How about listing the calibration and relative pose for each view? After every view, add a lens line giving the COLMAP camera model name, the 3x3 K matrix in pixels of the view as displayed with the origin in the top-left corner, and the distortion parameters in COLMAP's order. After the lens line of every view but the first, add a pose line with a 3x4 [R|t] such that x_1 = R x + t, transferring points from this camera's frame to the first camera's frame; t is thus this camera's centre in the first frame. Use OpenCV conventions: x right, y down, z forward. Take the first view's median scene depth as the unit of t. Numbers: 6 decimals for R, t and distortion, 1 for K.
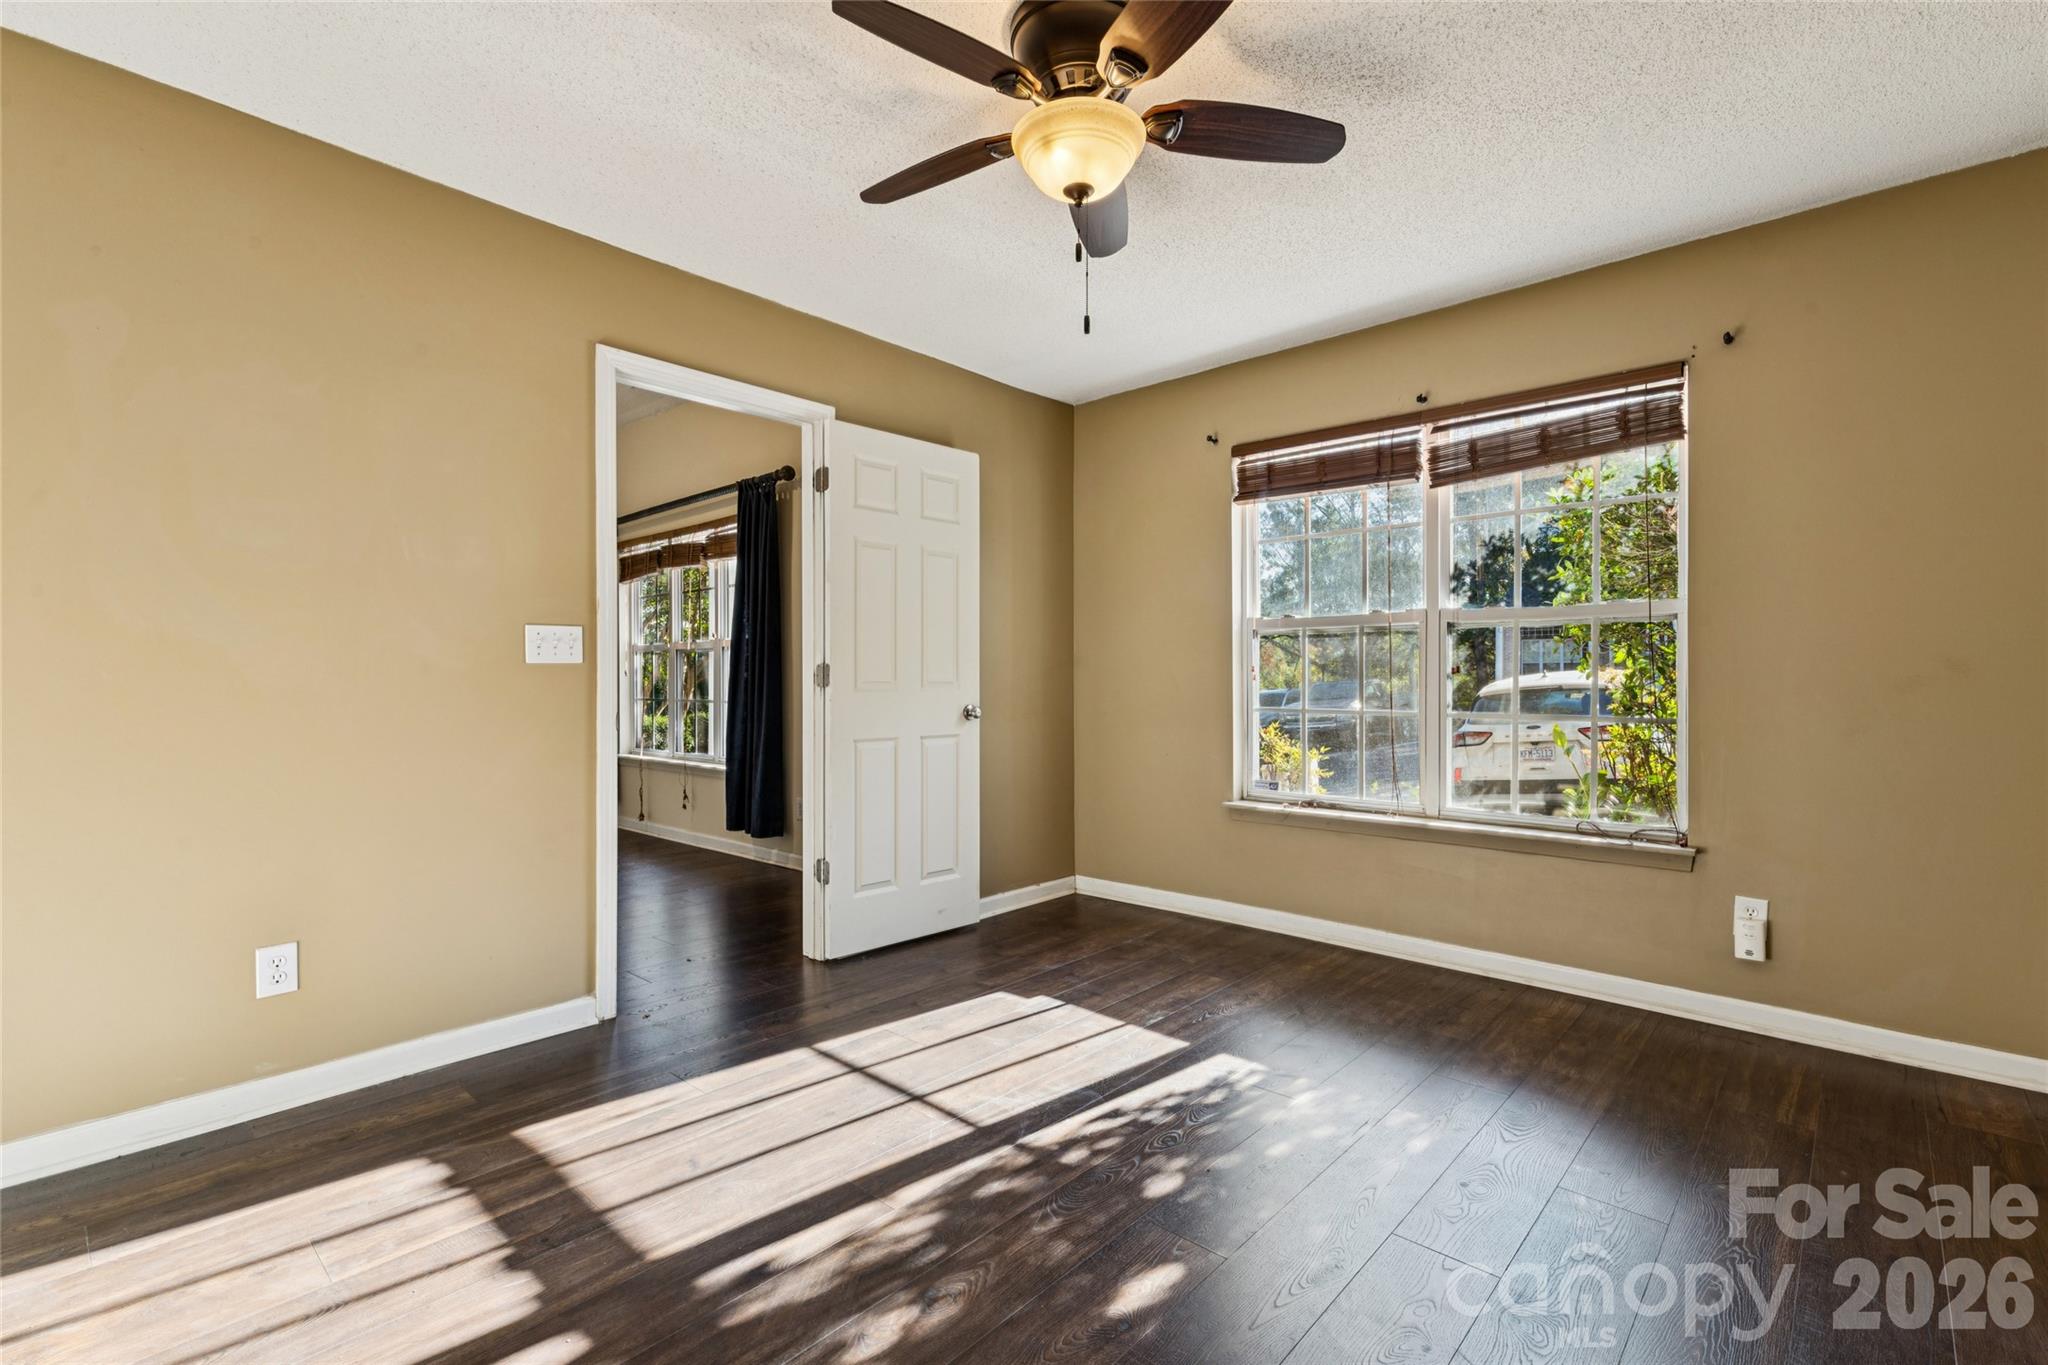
lens RADIAL K [[920.4, 0, 1023.7], [0, 920.4, 694.4], [0, 0, 1]] dist [0.028006, 0.000191]
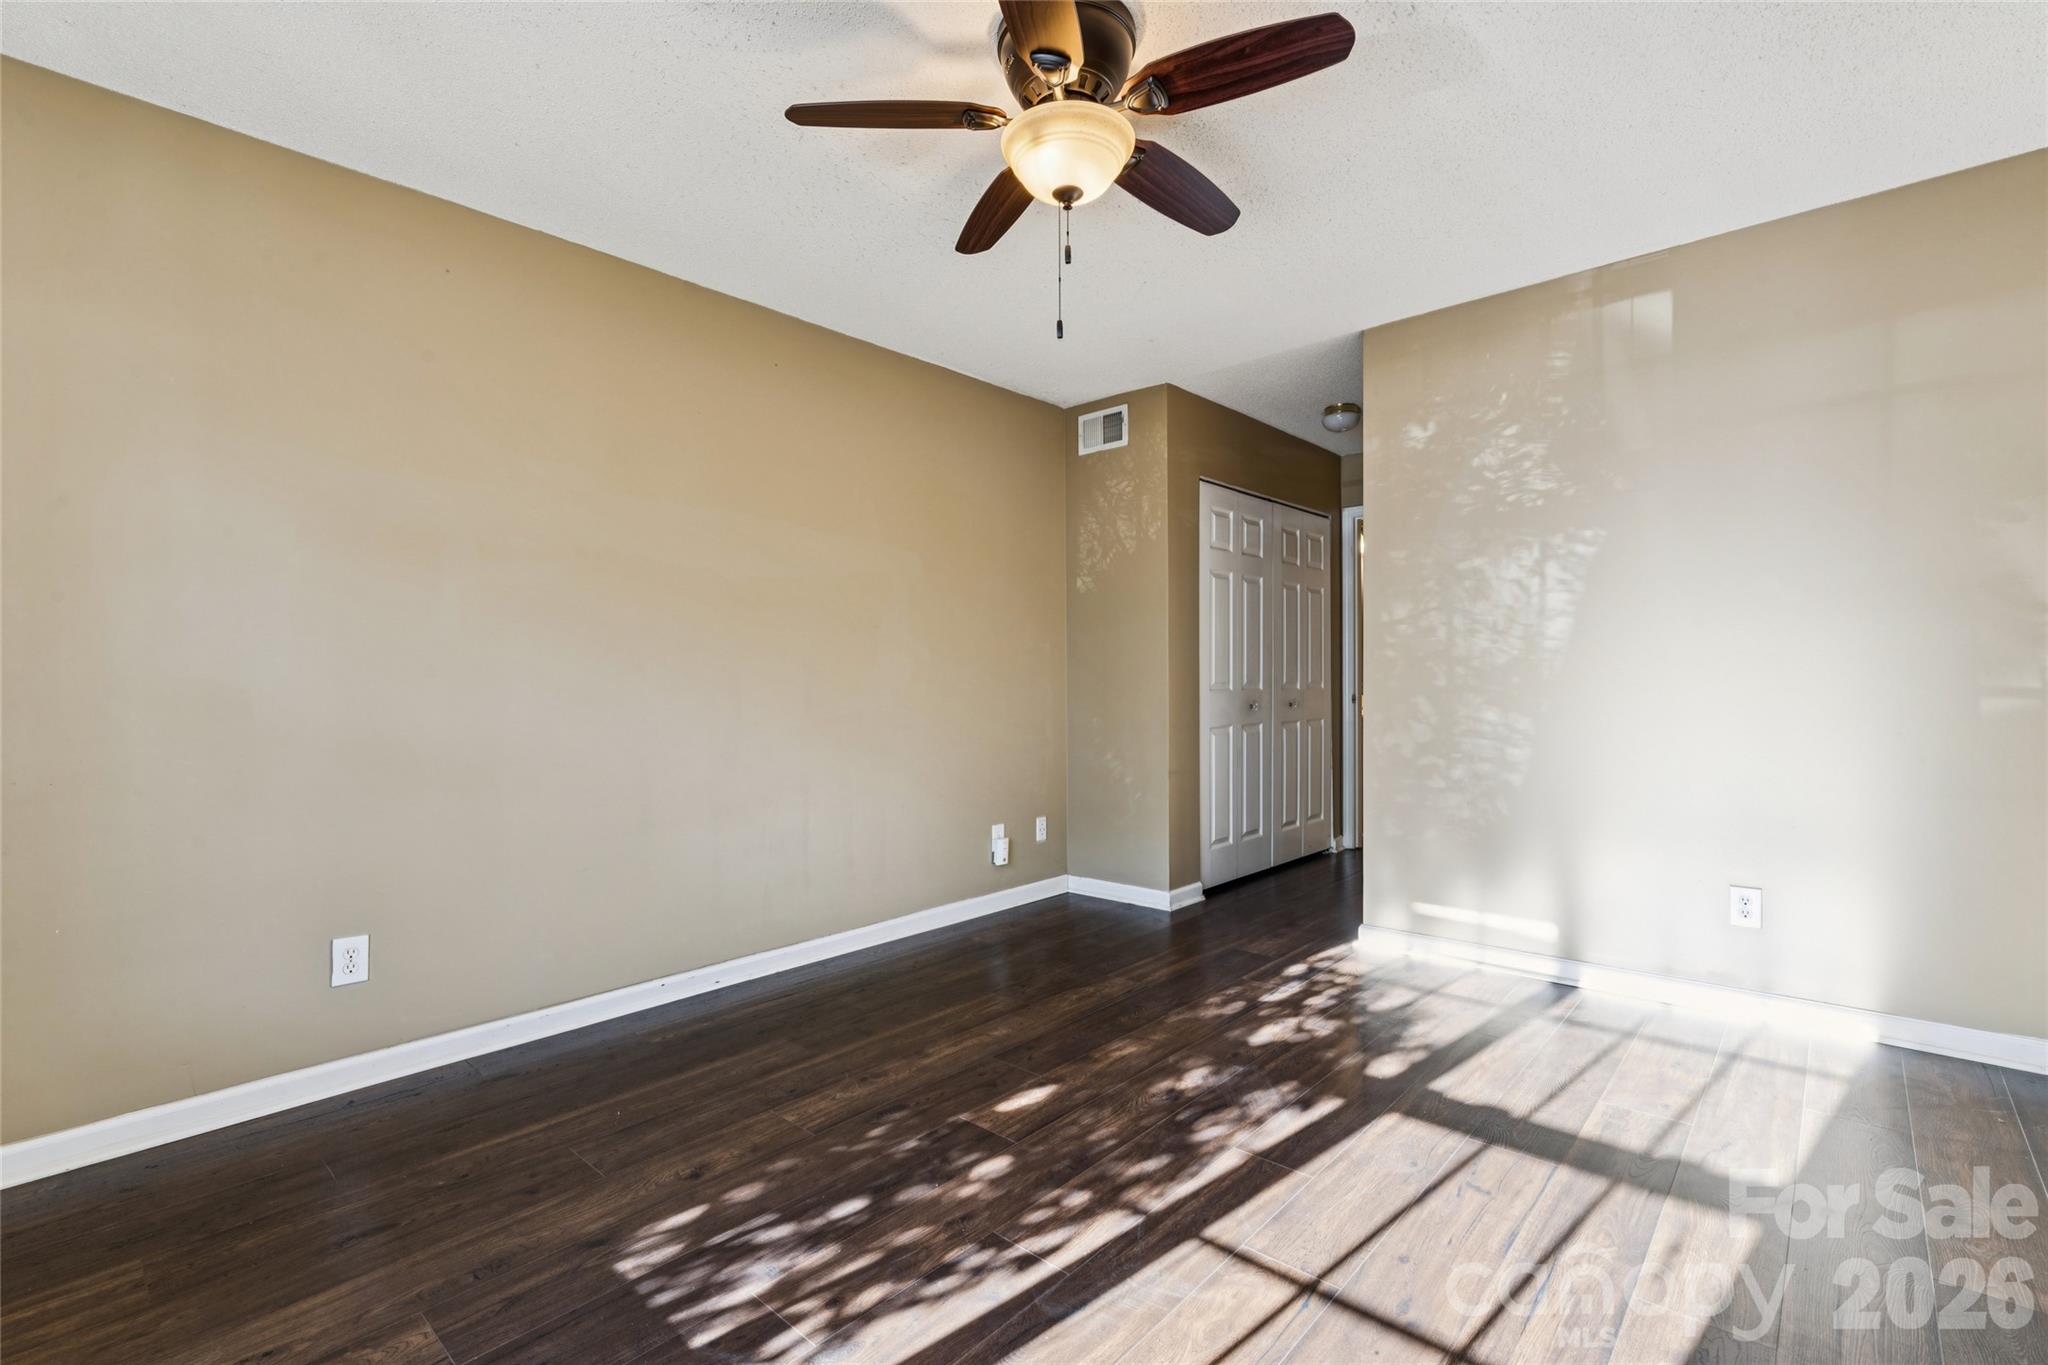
lens RADIAL K [[911.5, 0, 1031.2], [0, 911.5, 690.3], [0, 0, 1]] dist [0.001838, 0.000680]
pose [[-0.999943, 0.007613, -0.007547, 0.082307], [0.007429, 0.999682, 0.024117, -0.021973], [0.007728, 0.024060, -0.999681, 1.501402]]
